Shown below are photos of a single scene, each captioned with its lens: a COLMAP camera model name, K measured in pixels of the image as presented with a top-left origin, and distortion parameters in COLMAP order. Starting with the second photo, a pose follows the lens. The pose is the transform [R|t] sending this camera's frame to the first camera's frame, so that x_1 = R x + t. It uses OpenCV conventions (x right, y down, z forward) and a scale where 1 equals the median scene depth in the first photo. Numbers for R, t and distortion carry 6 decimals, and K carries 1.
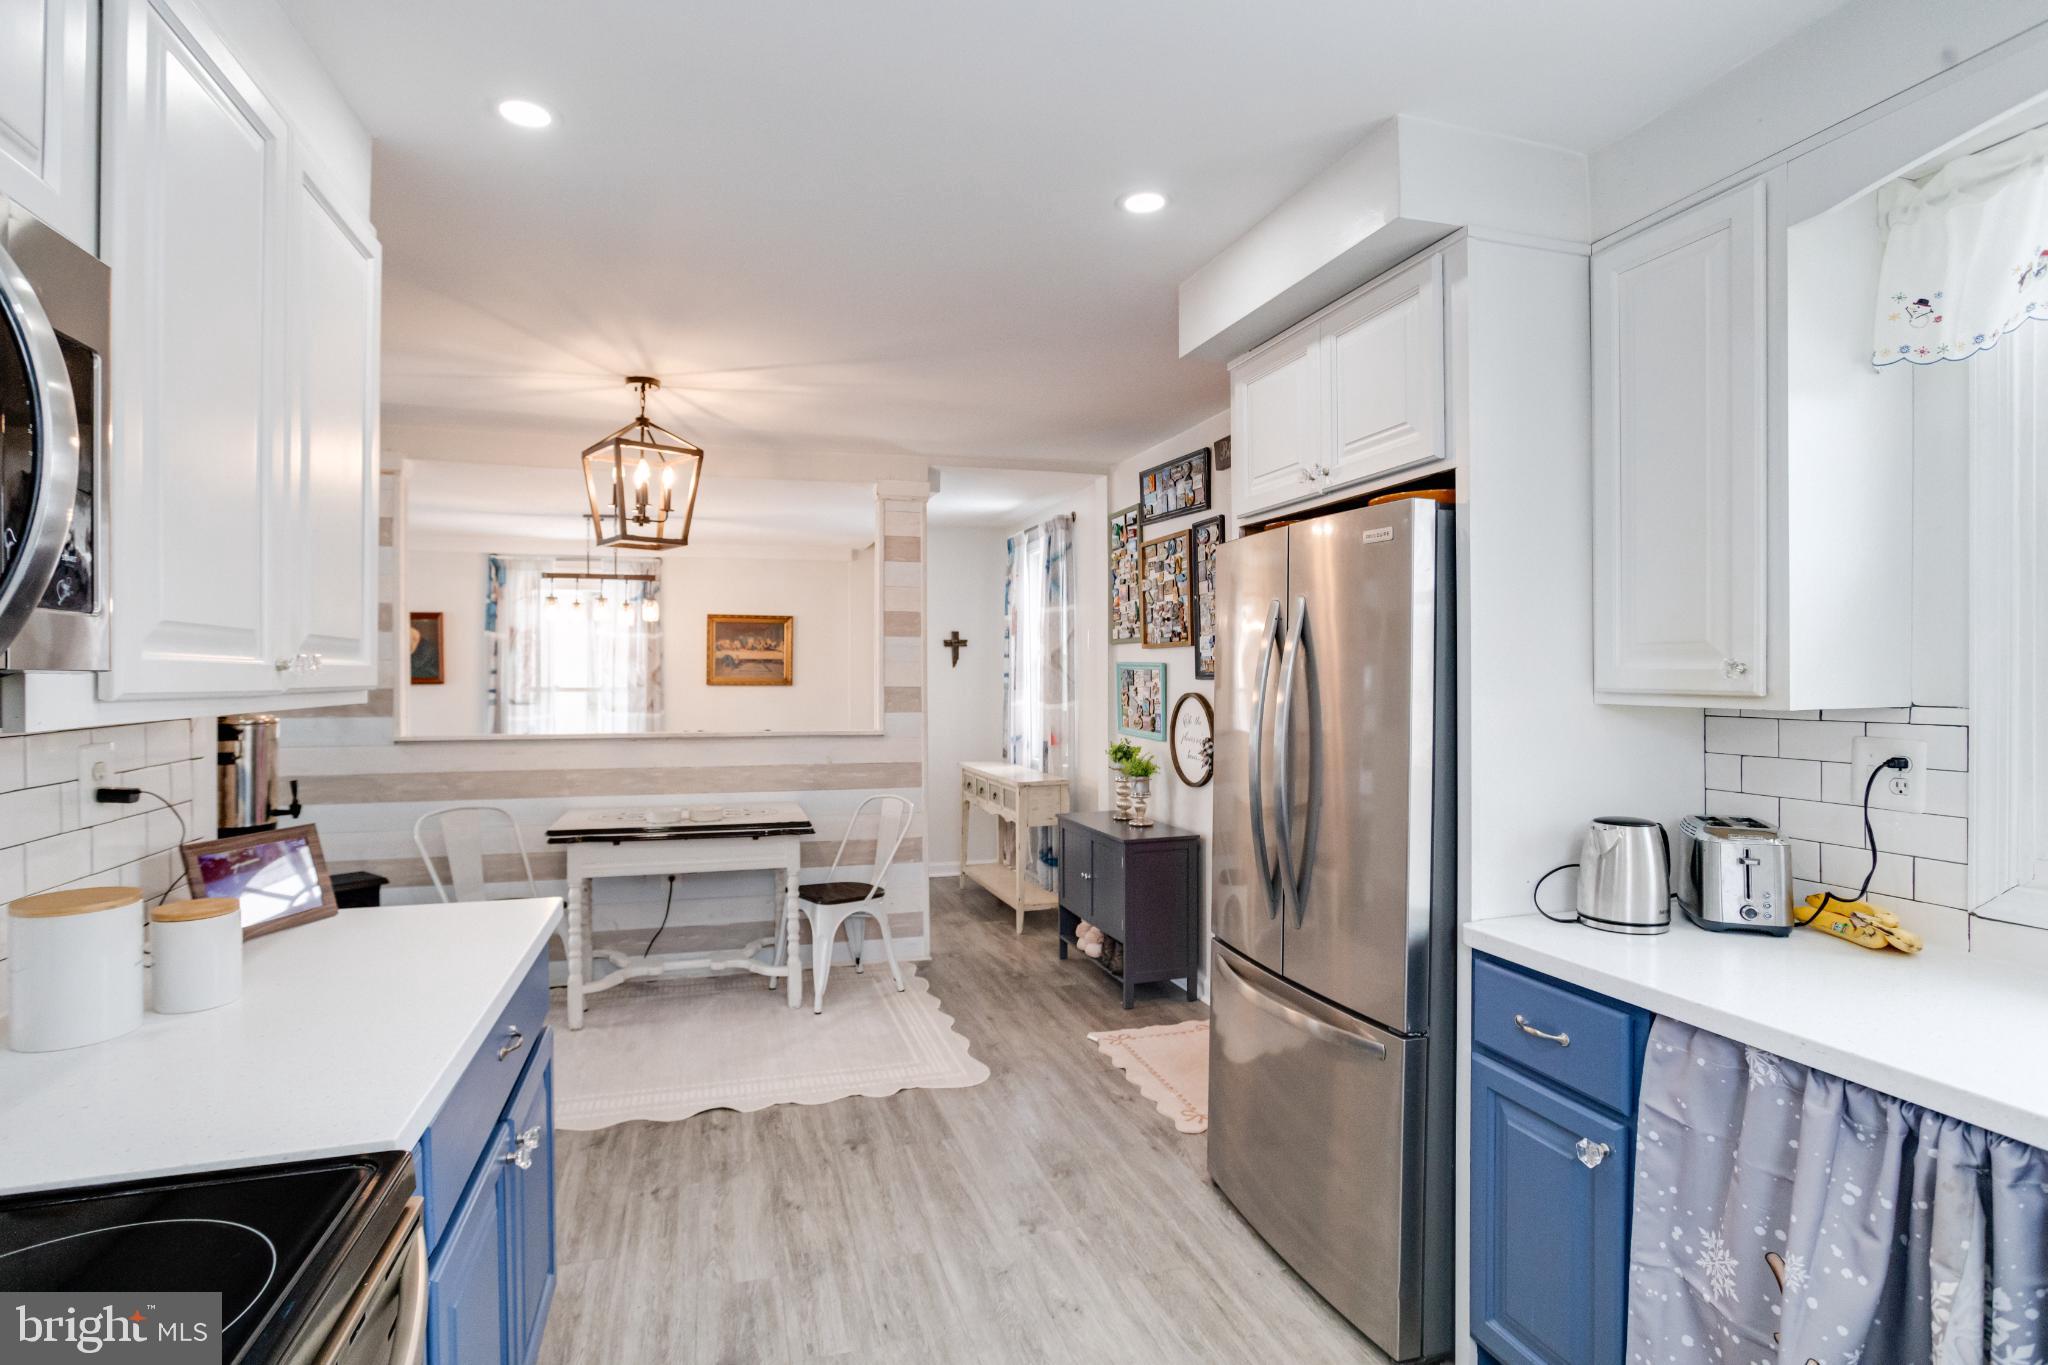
lens RADIAL K [[994.2, 0, 1008.7], [0, 994.2, 676.7], [0, 0, 1]] dist [-0.053014, 0.033300]
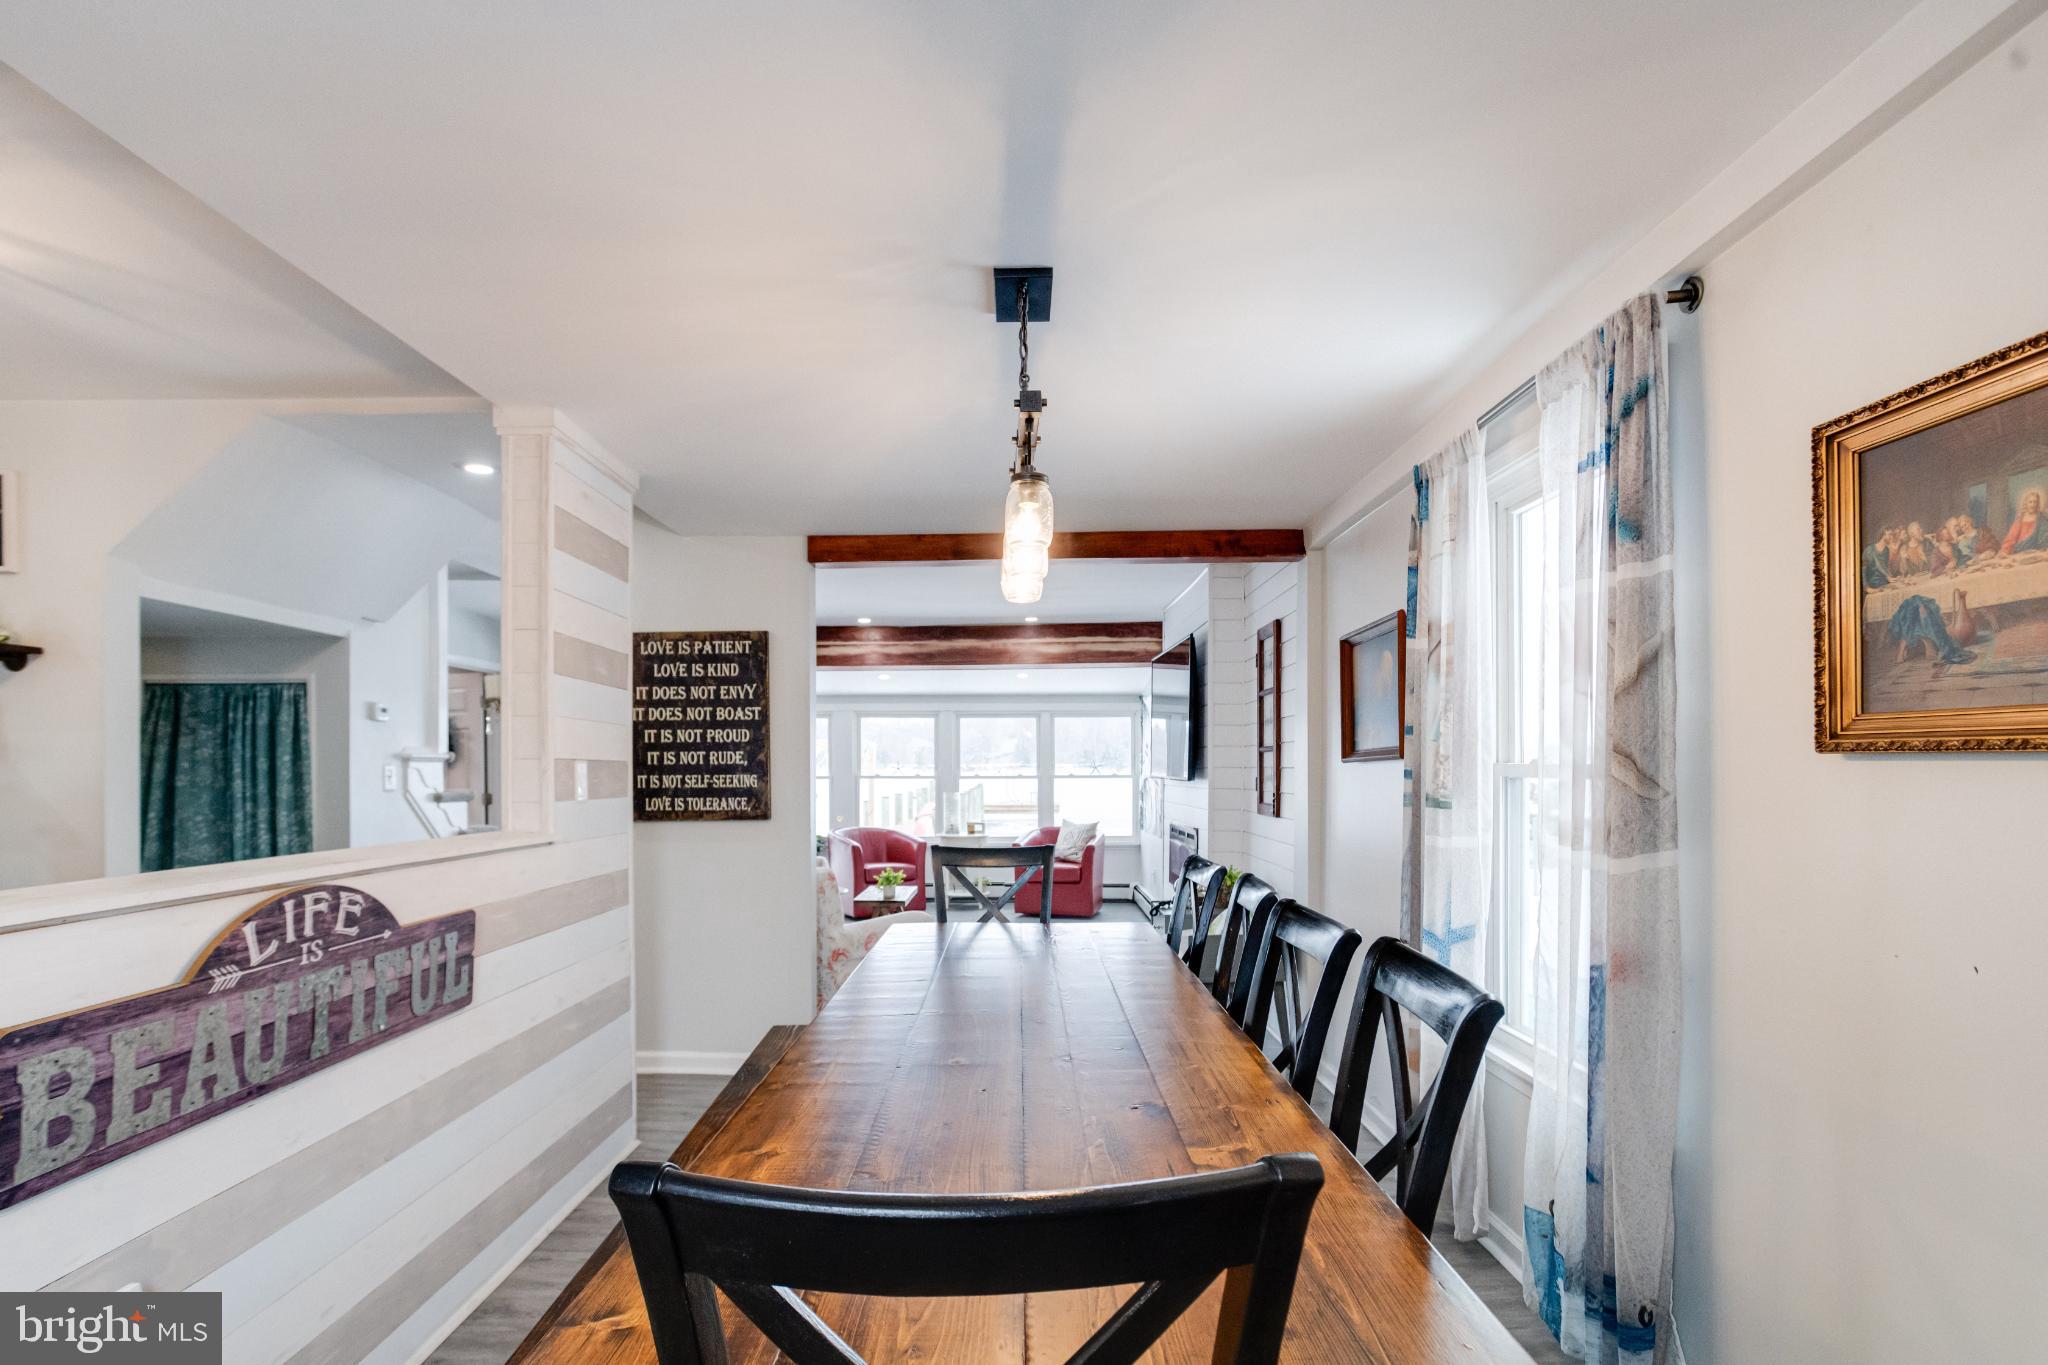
lens RADIAL K [[1021.1, 0, 992.2], [0, 1021.1, 791.5], [0, 0, 1]] dist [-0.021826, 0.012340]
pose [[-0.304602, 0.019734, -0.952275, -0.061678], [0.001187, 0.999792, 0.020339, 0.018953], [0.952479, 0.005065, -0.304562, 1.447541]]
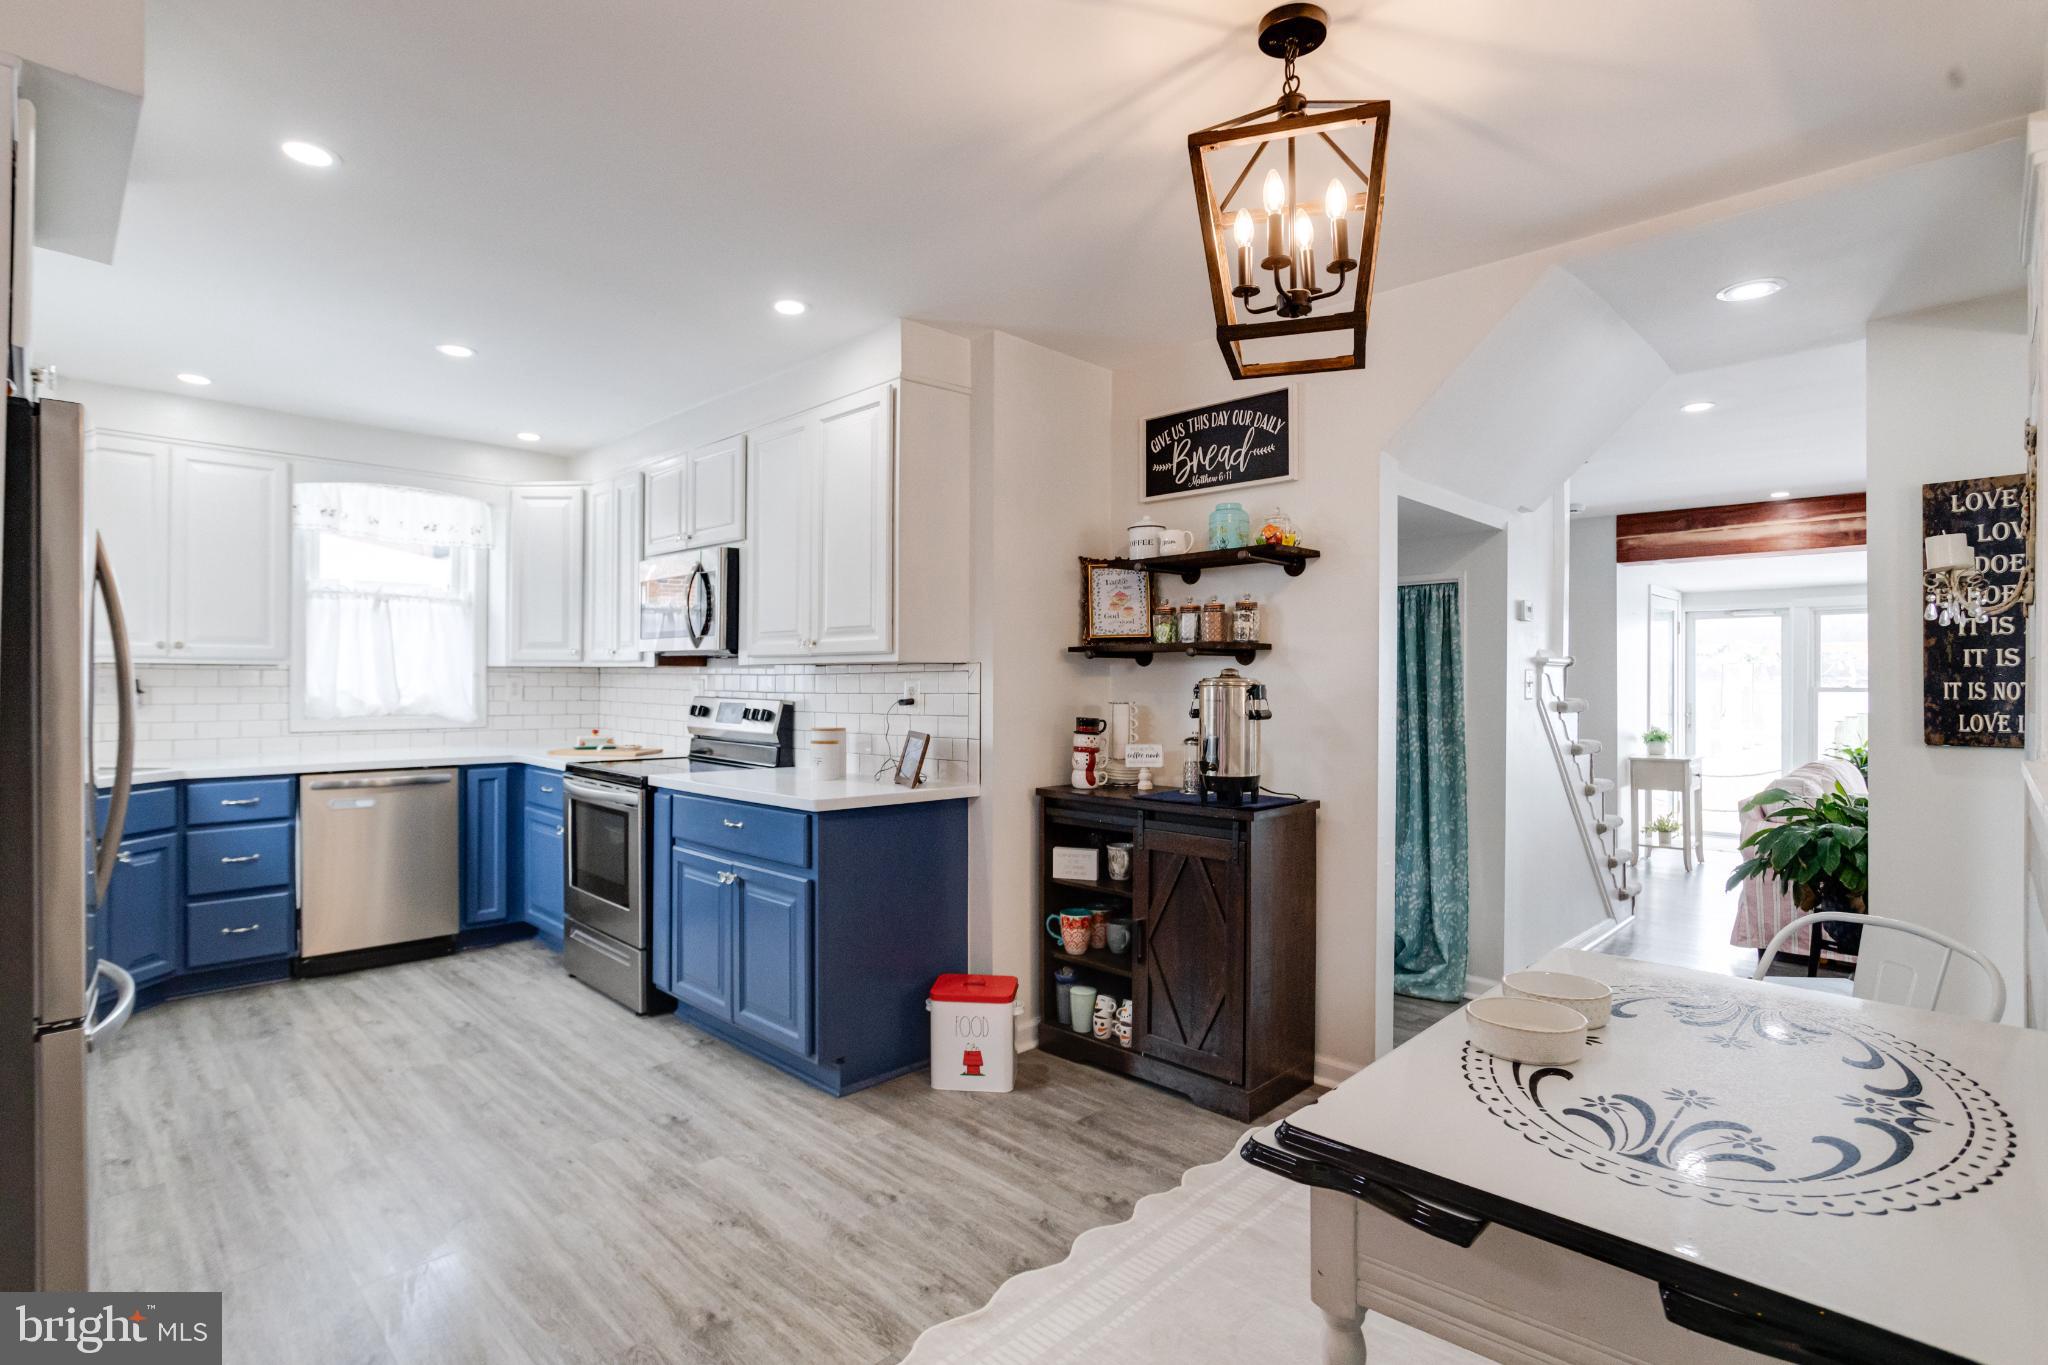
lens RADIAL K [[997.1, 0, 1013.8], [0, 997.1, 681.8], [0, 0, 1]] dist [-0.050324, 0.027745]
pose [[-0.878608, -0.003199, -0.477533, -0.011088], [-0.003641, 0.999993, -0.000001, 0.025230], [0.477530, 0.001738, -0.878614, 1.100091]]
